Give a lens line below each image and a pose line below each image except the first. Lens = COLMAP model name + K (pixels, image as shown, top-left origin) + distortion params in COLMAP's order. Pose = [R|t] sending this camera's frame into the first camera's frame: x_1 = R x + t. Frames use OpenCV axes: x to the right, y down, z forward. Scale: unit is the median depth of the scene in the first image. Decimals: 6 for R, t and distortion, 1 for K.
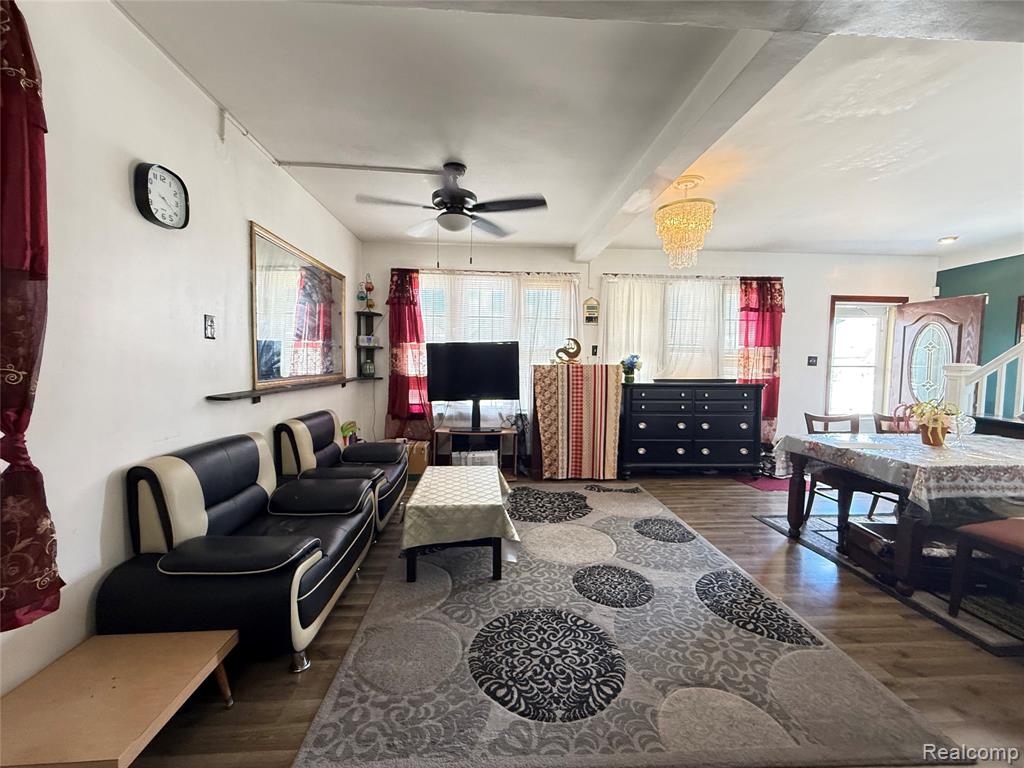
lens RADIAL K [[407.7, 0, 509.5], [0, 407.7, 382.3], [0, 0, 1]] dist [-0.000128, 0.000677]
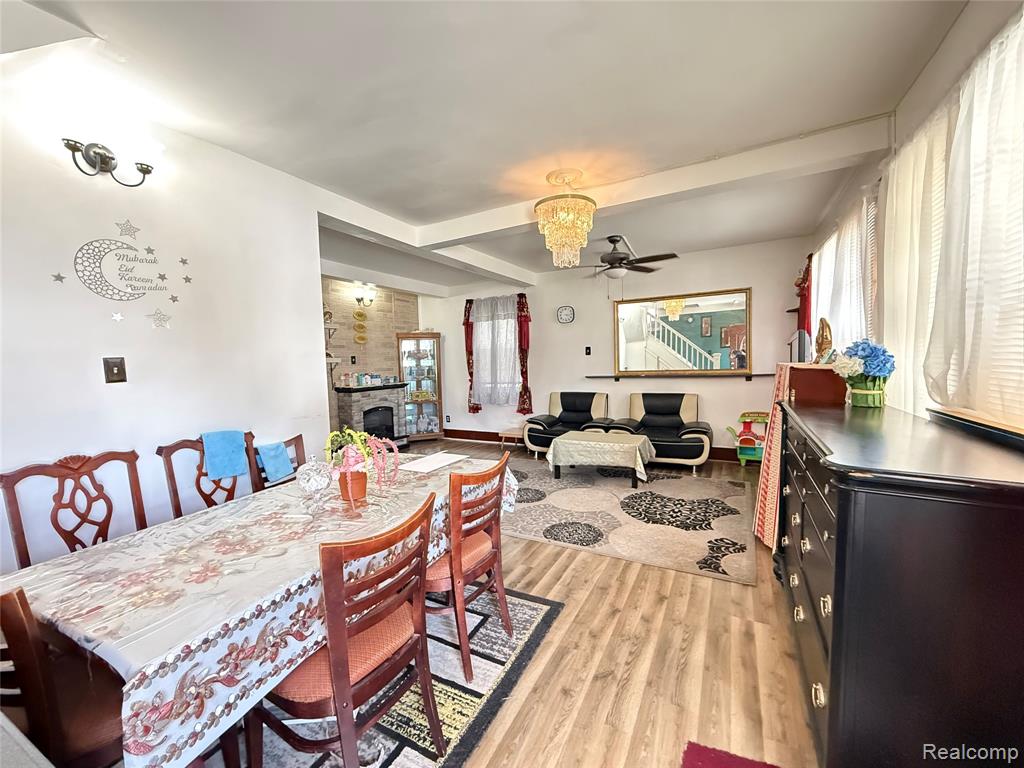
lens RADIAL K [[407.7, 0, 509.5], [0, 407.7, 382.3], [0, 0, 1]] dist [-0.000128, 0.000677]
pose [[-0.525686, 0.049203, -0.849254, 1.151276], [-0.019351, 0.997376, 0.069763, -0.063325], [0.850458, 0.053108, -0.523355, 1.226660]]
